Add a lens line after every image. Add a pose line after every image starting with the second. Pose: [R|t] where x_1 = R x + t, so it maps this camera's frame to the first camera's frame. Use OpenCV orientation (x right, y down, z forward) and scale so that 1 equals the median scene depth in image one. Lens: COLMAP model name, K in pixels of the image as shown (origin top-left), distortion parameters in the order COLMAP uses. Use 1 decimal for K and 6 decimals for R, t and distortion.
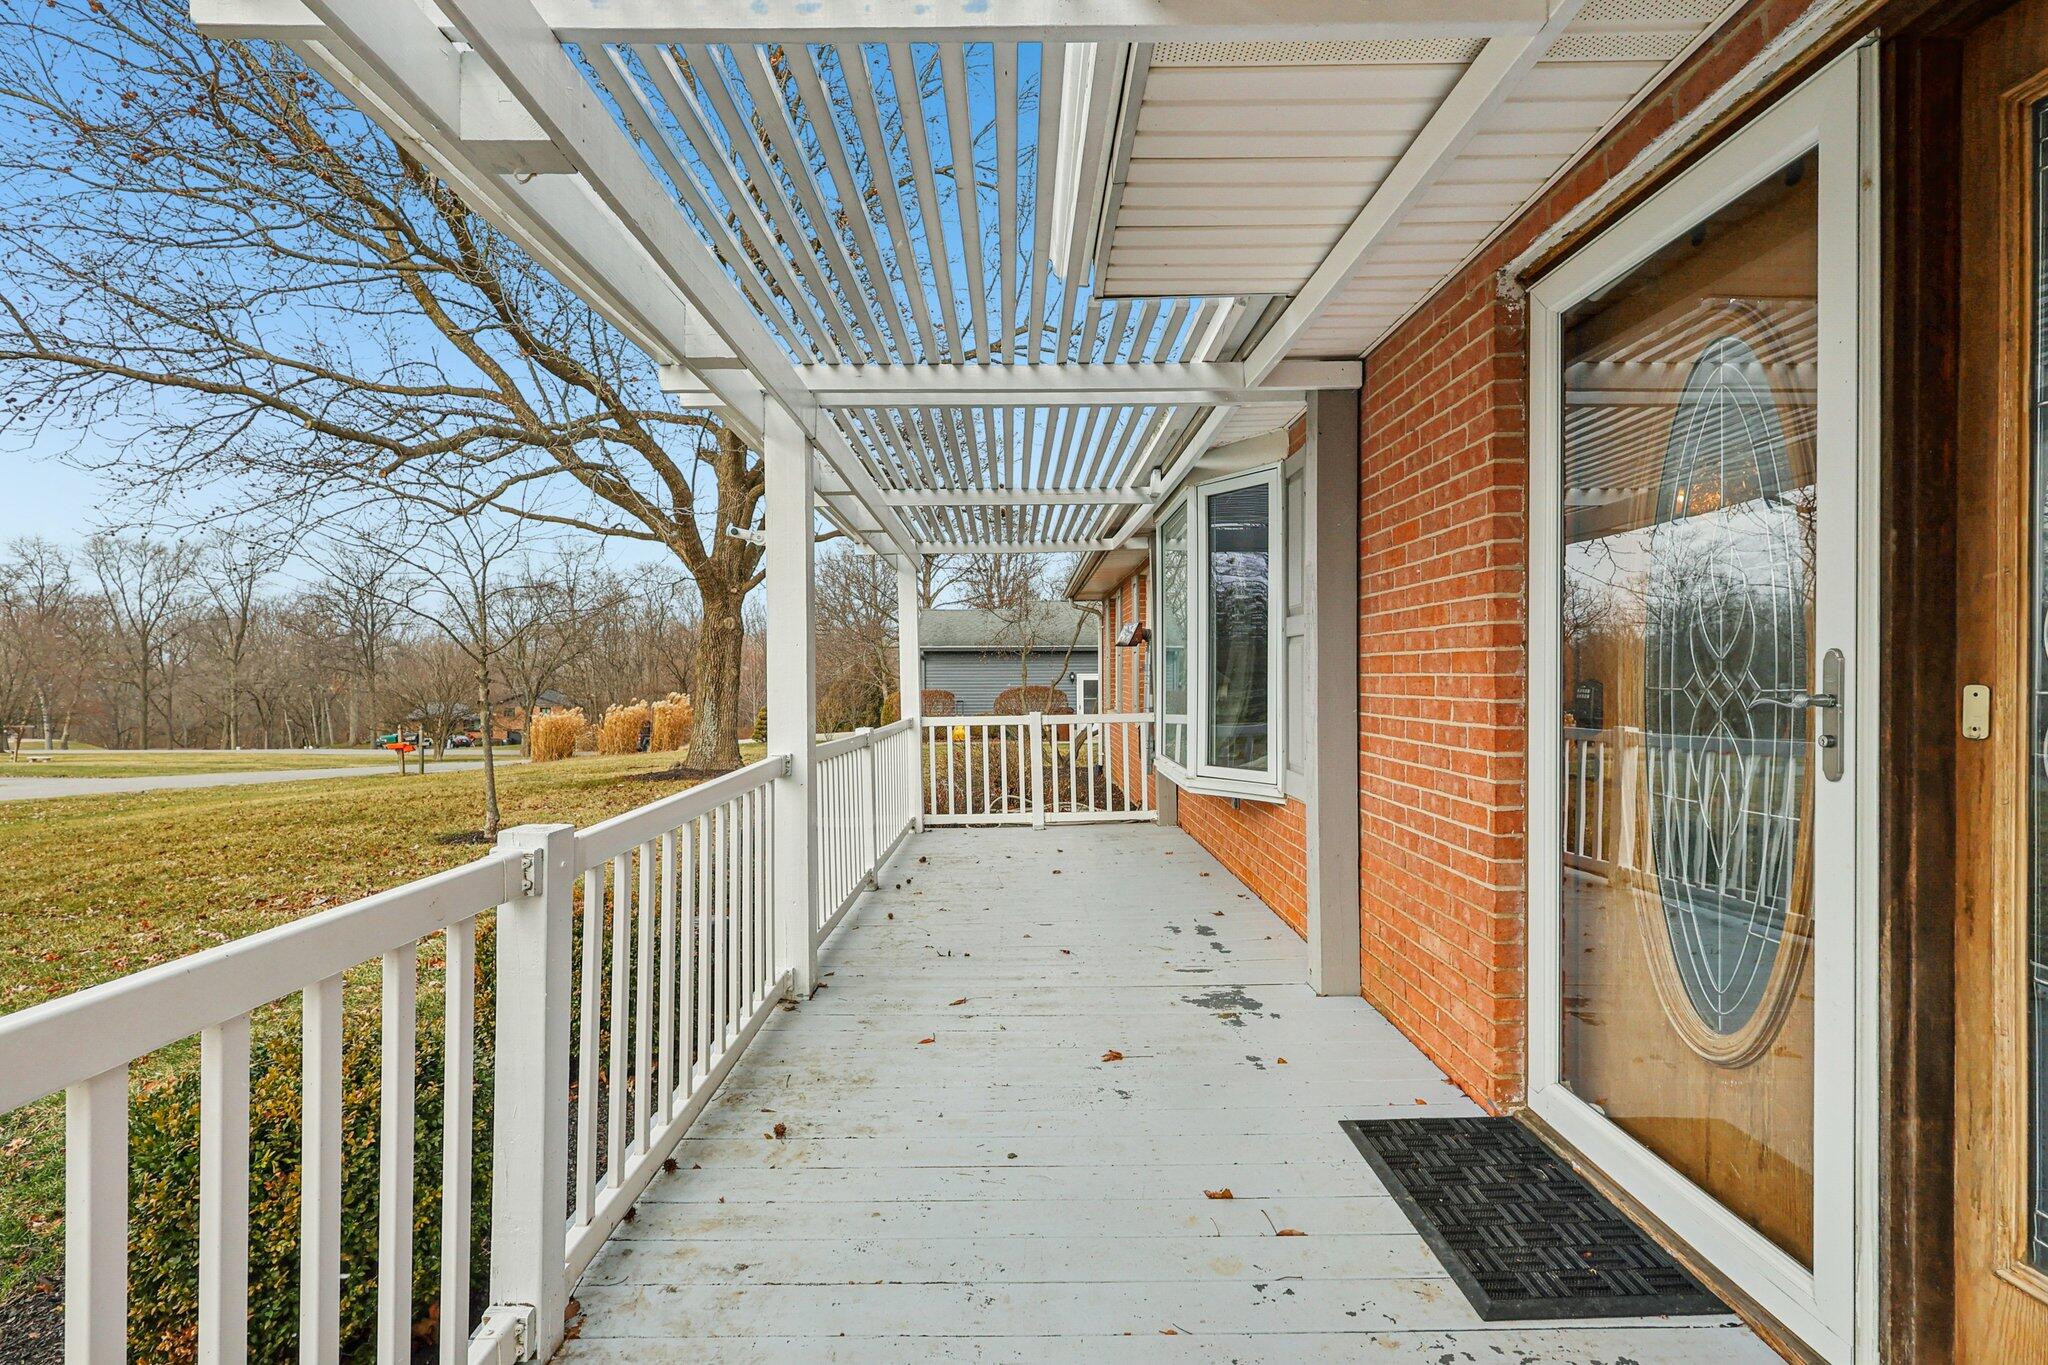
lens RADIAL K [[952.0, 0, 1020.6], [0, 952.0, 681.6], [0, 0, 1]] dist [0.000156, -0.000526]
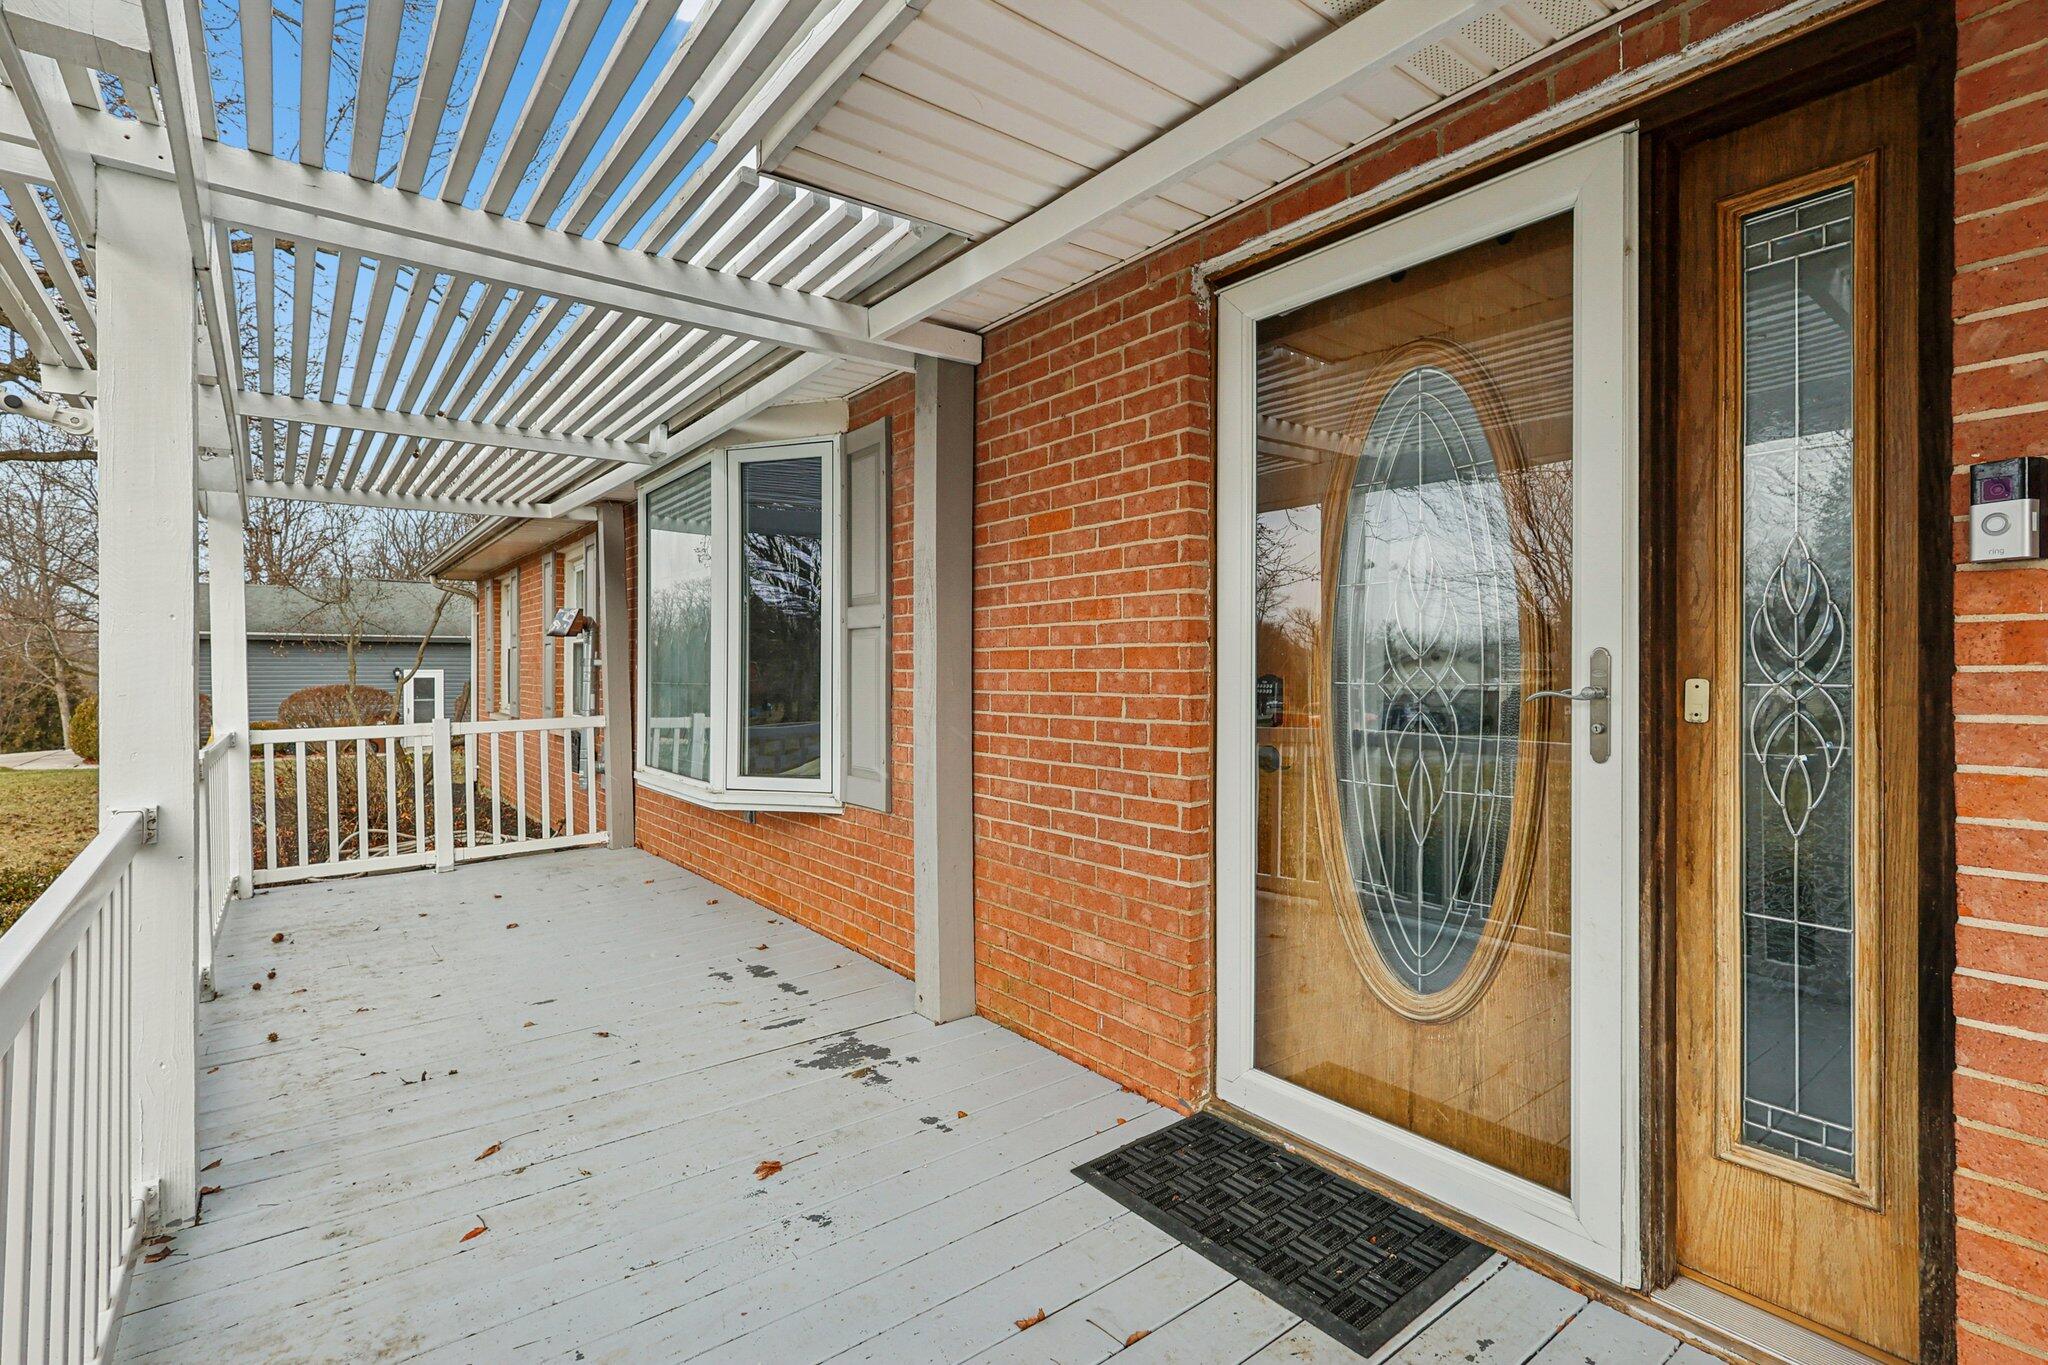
lens RADIAL K [[952.0, 0, 1023.5], [0, 952.0, 672.4], [0, 0, 1]] dist [0.000156, -0.000526]
pose [[0.792270, 0.003655, 0.610160, -0.214423], [0.001045, 0.999972, -0.007346, 0.001758], [-0.610170, 0.006458, 0.792244, 0.276750]]
